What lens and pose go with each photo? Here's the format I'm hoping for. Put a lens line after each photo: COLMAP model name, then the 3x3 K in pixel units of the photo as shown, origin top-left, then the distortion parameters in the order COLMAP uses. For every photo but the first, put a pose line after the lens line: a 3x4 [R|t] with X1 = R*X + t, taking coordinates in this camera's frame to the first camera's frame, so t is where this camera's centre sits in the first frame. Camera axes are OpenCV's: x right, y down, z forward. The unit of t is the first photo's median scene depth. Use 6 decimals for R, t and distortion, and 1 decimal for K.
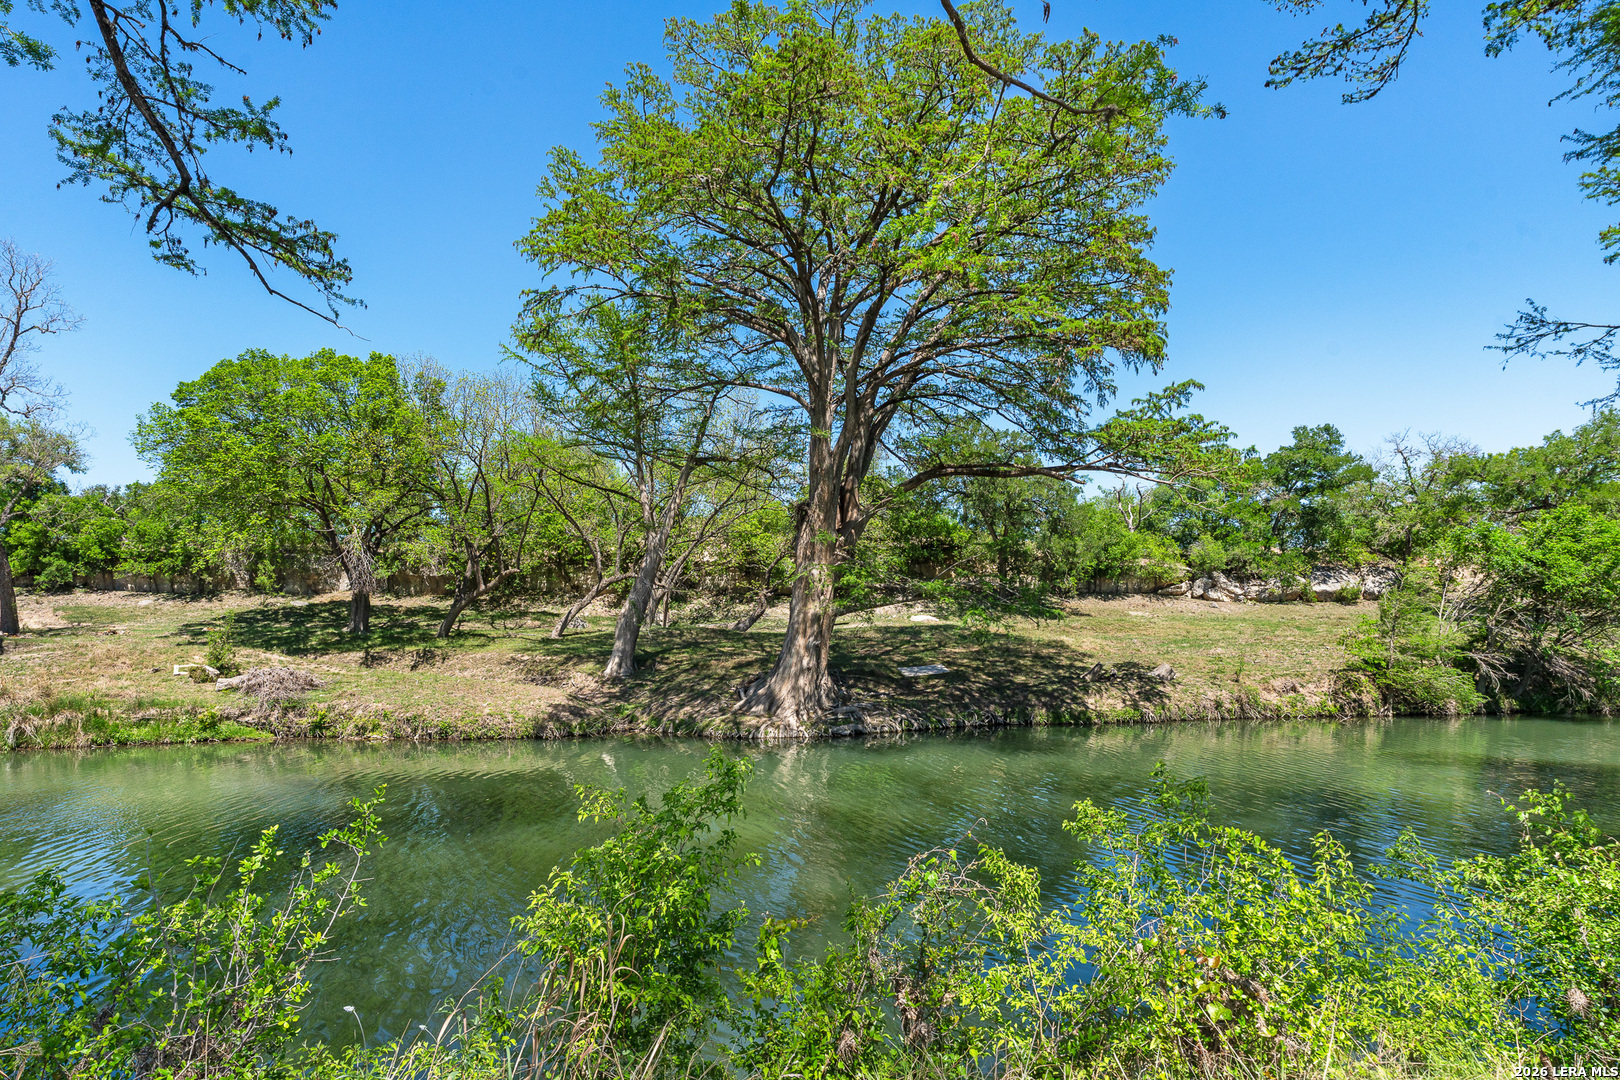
lens RADIAL K [[845.1, 0, 810.0], [0, 845.1, 540.0], [0, 0, 1]] dist [-0.003715, -0.000463]
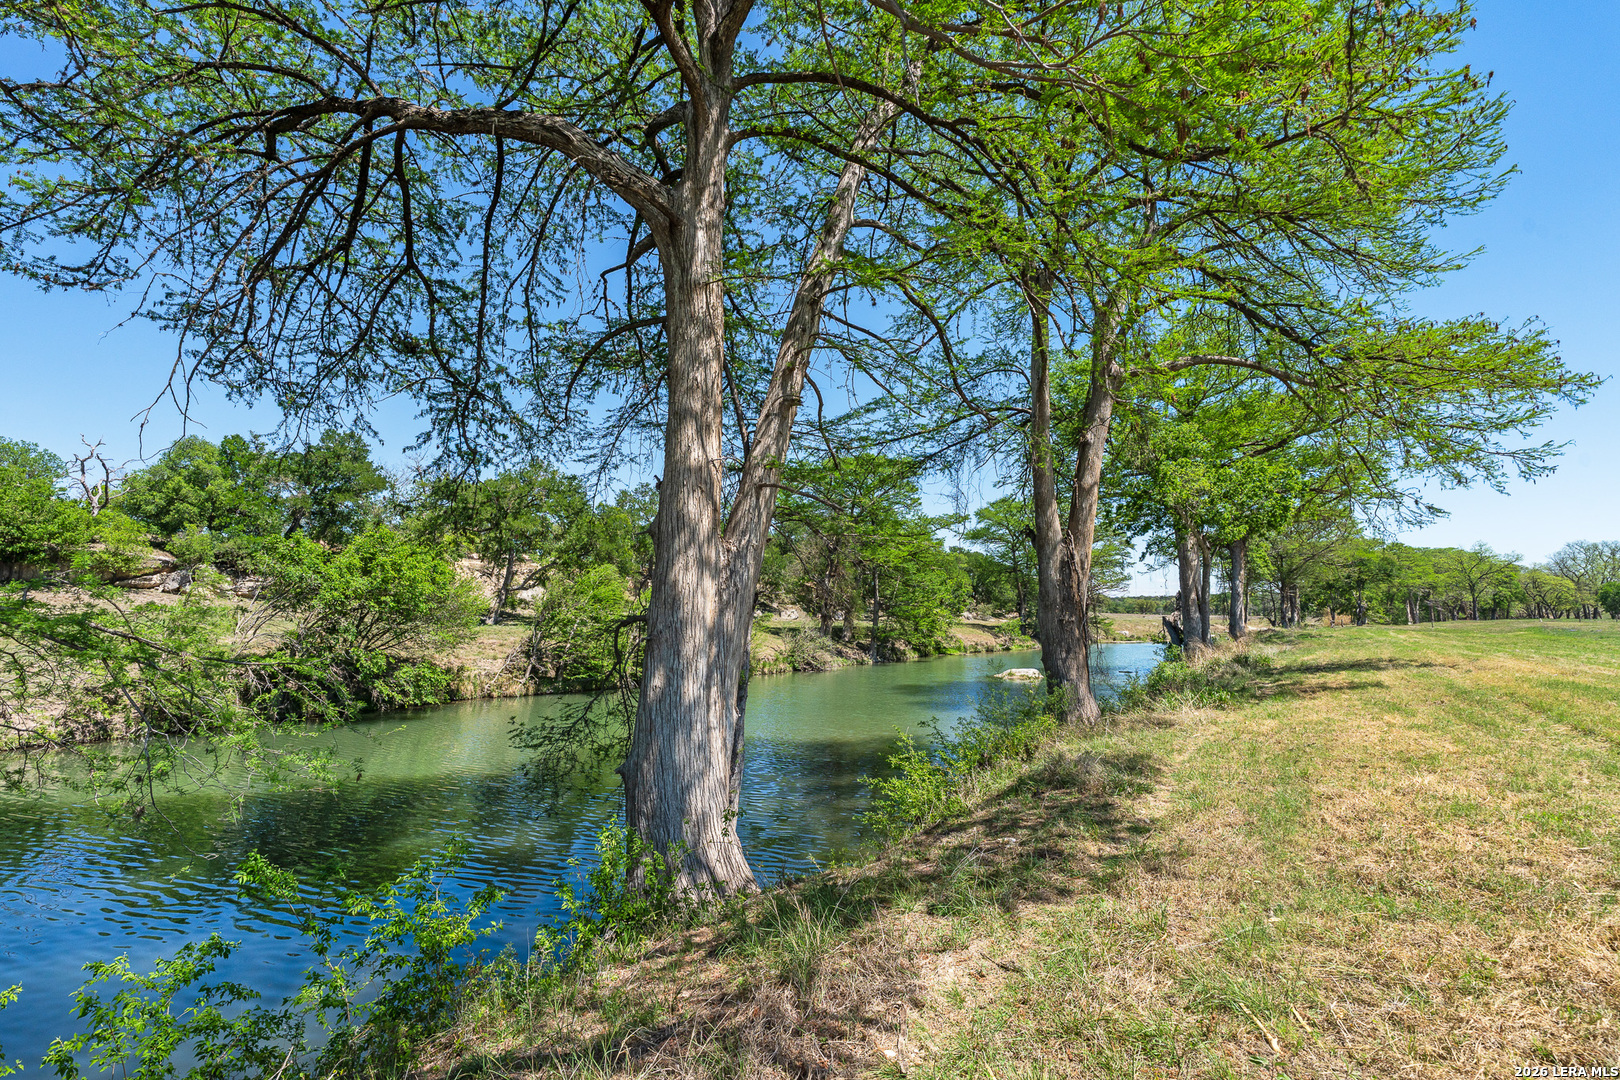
lens RADIAL K [[735.2, 0, 810.0], [0, 735.2, 540.0], [0, 0, 1]] dist [-0.009504, -0.000140]
pose [[0.593266, 0.089157, 0.800054, 0.400441], [-0.093967, 0.994724, -0.041172, -0.032844], [-0.799504, -0.050752, 0.598513, -0.027212]]
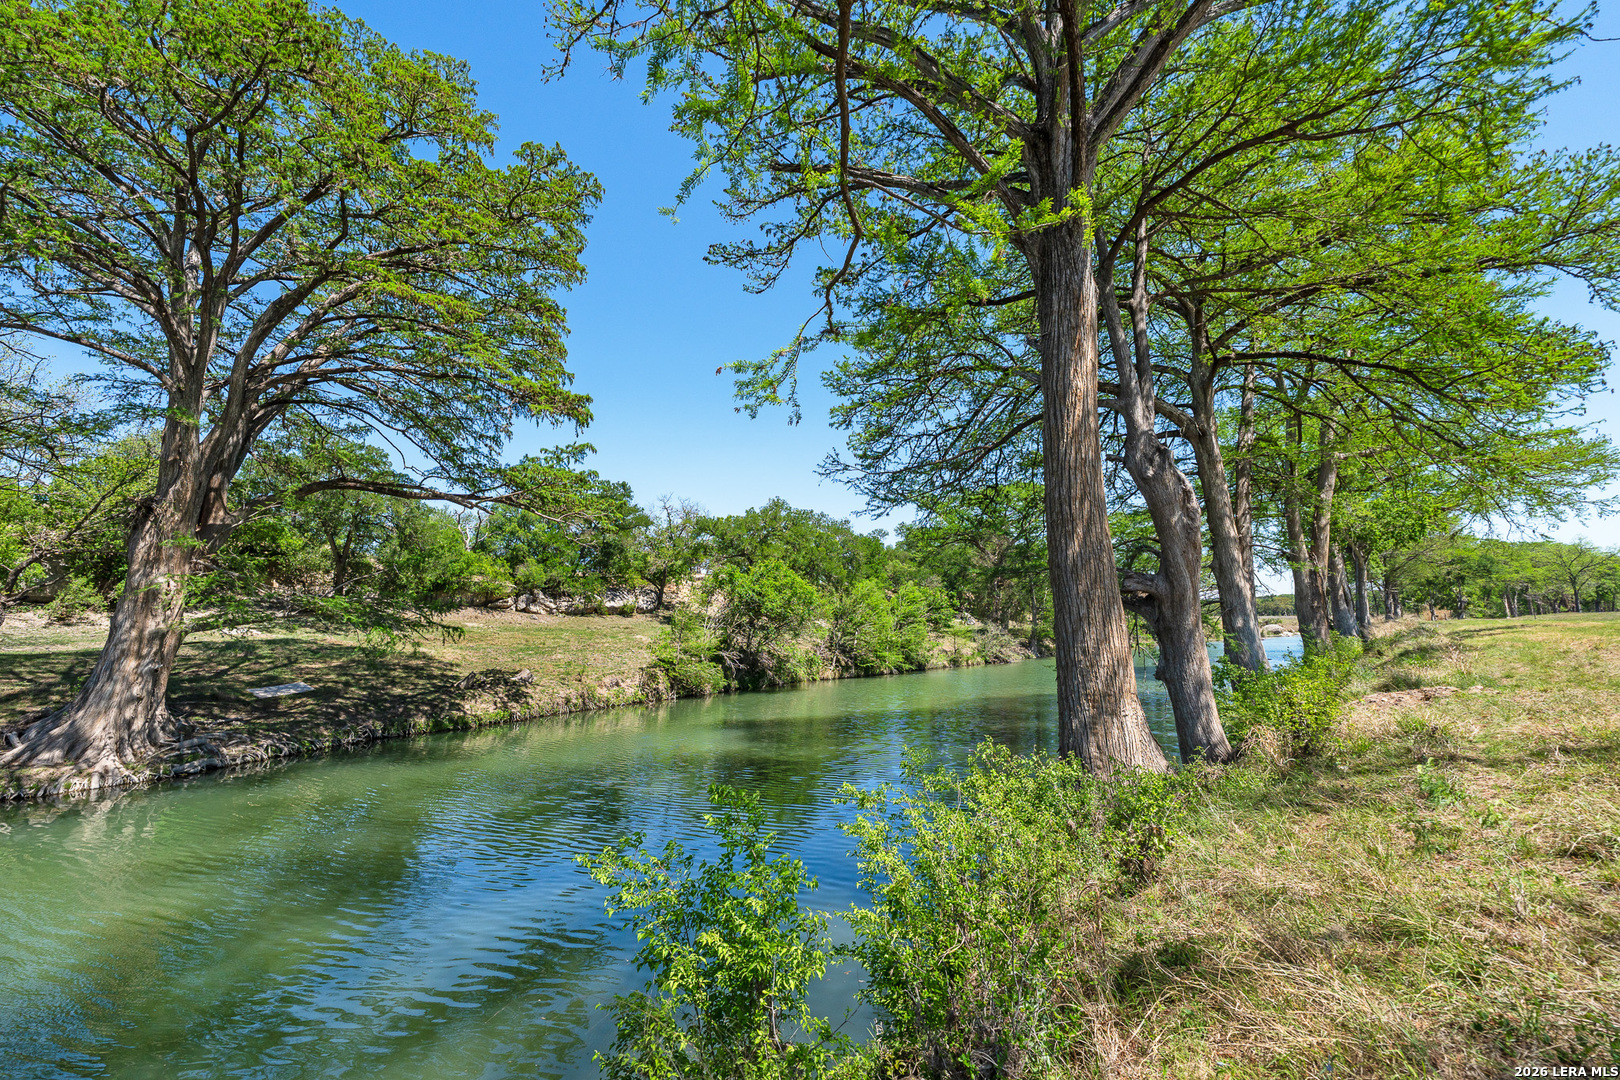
lens RADIAL K [[733.1, 0, 812.0], [0, 733.1, 517.1], [0, 0, 1]] dist [0.002122, 0.000392]
pose [[0.644653, 0.106286, 0.757051, -0.125960], [-0.066312, 0.994330, -0.083132, -0.007232], [-0.761594, 0.003390, 0.648046, 0.025654]]
